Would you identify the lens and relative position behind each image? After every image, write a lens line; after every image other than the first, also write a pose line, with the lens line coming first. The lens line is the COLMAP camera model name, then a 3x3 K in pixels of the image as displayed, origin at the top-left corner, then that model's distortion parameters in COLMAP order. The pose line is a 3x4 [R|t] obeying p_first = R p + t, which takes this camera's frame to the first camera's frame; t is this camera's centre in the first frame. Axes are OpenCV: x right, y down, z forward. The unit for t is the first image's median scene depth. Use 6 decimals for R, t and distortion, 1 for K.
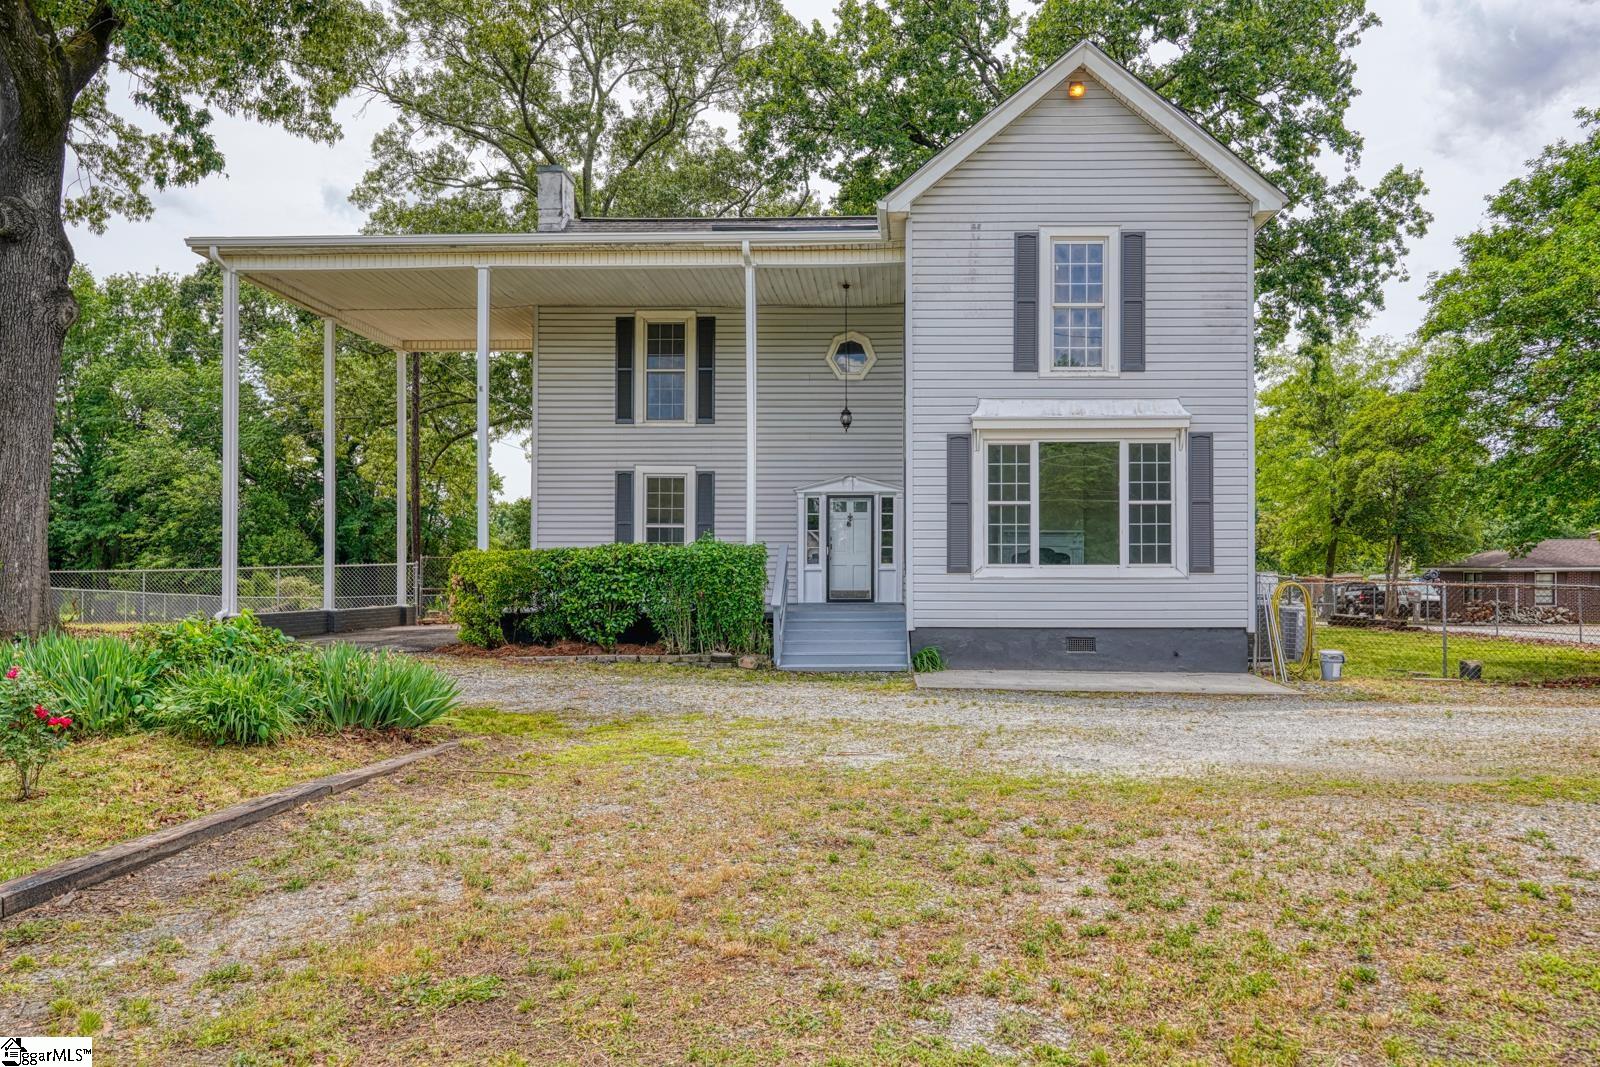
lens RADIAL K [[1147.4, 0, 849.4], [0, 1147.4, 571.4], [0, 0, 1]] dist [-0.000338, 0.000352]
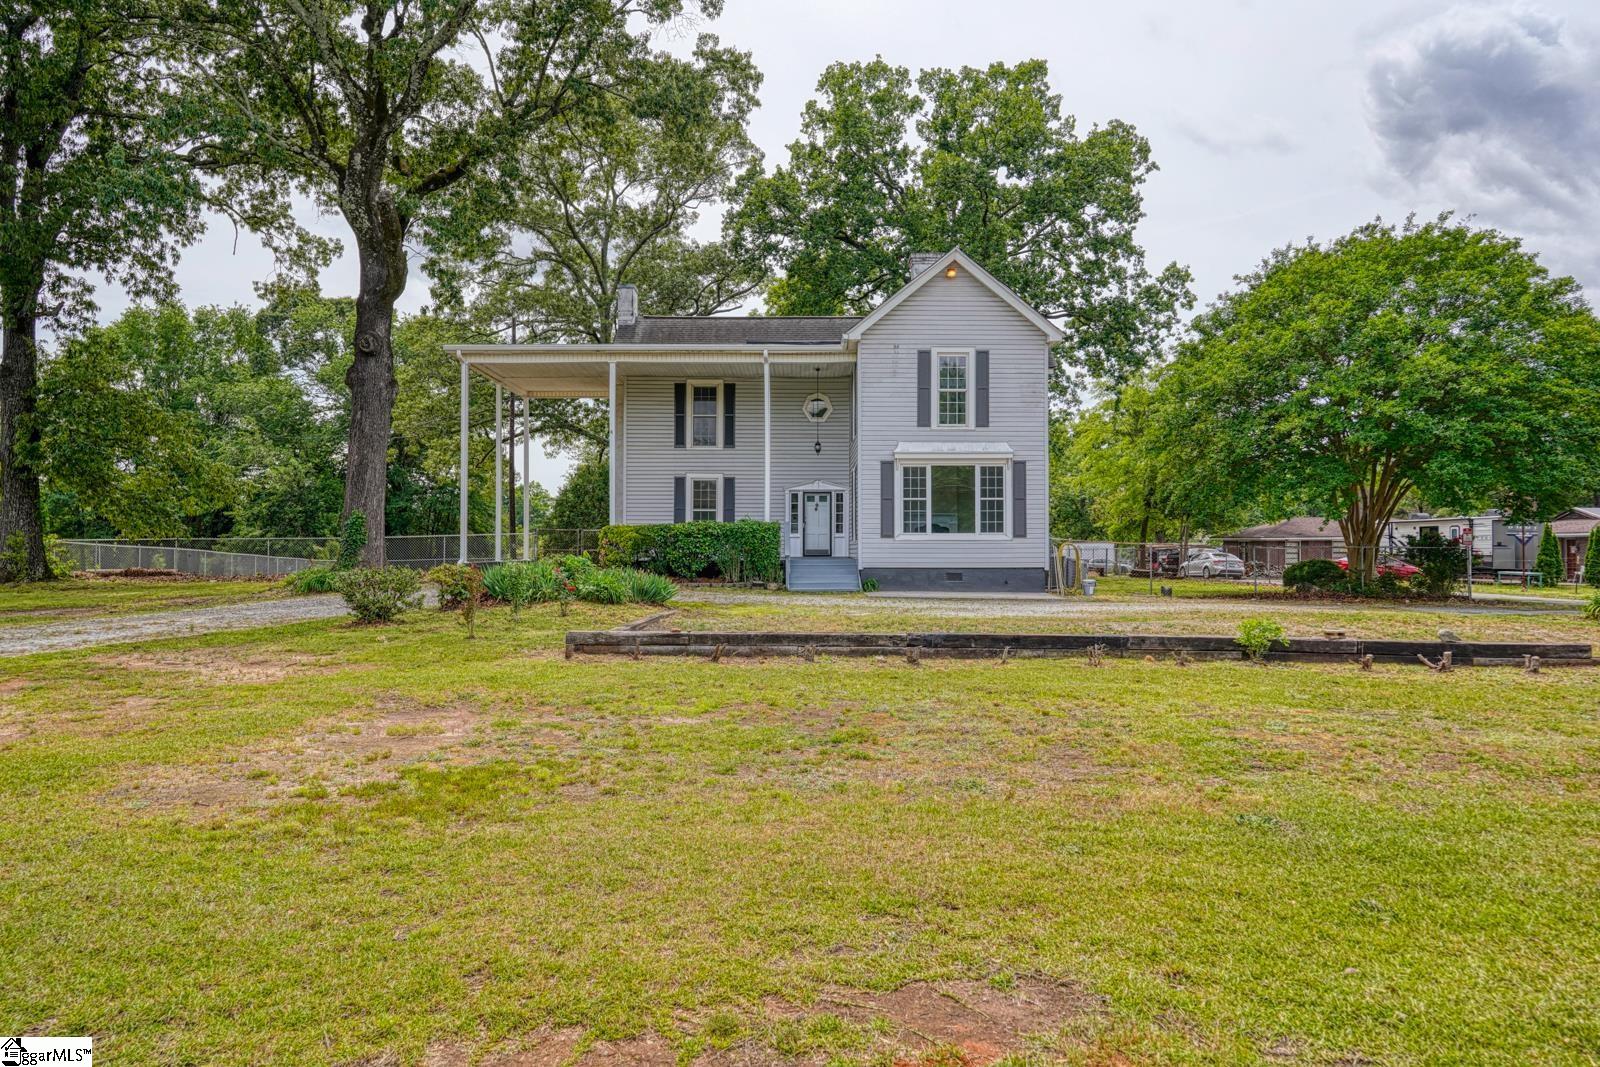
lens RADIAL K [[1016.2, 0, 798.5], [0, 1016.2, 535.0], [0, 0, 1]] dist [-0.003070, -0.000461]
pose [[0.999310, 0.000200, 0.037155, -0.096941], [0.000102, 0.999967, -0.008131, 0.009438], [-0.037155, 0.008129, 0.999276, -0.556177]]
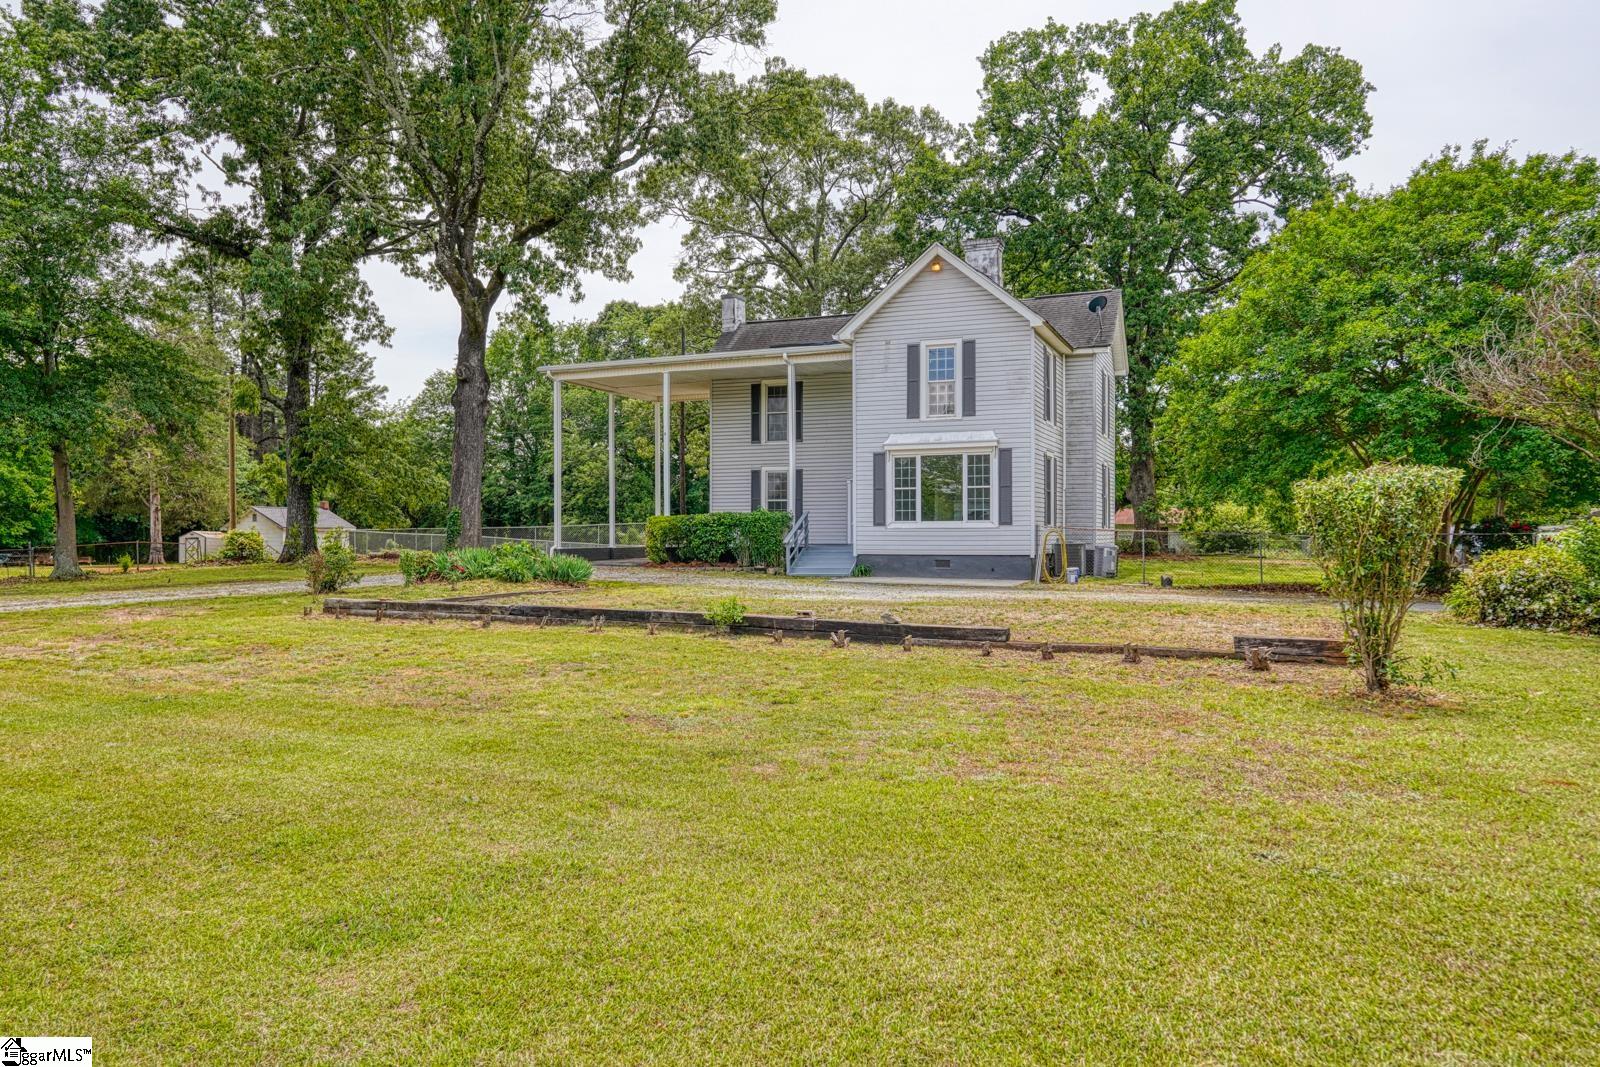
lens RADIAL K [[1081.8, 0, 800.0], [0, 1081.8, 533.5], [0, 0, 1]] dist [-0.002123, -0.000547]
pose [[0.934604, -0.002452, -0.355683, 0.567046], [0.004640, 0.999975, 0.005296, 0.003642], [0.355661, -0.006600, 0.934592, -0.670255]]
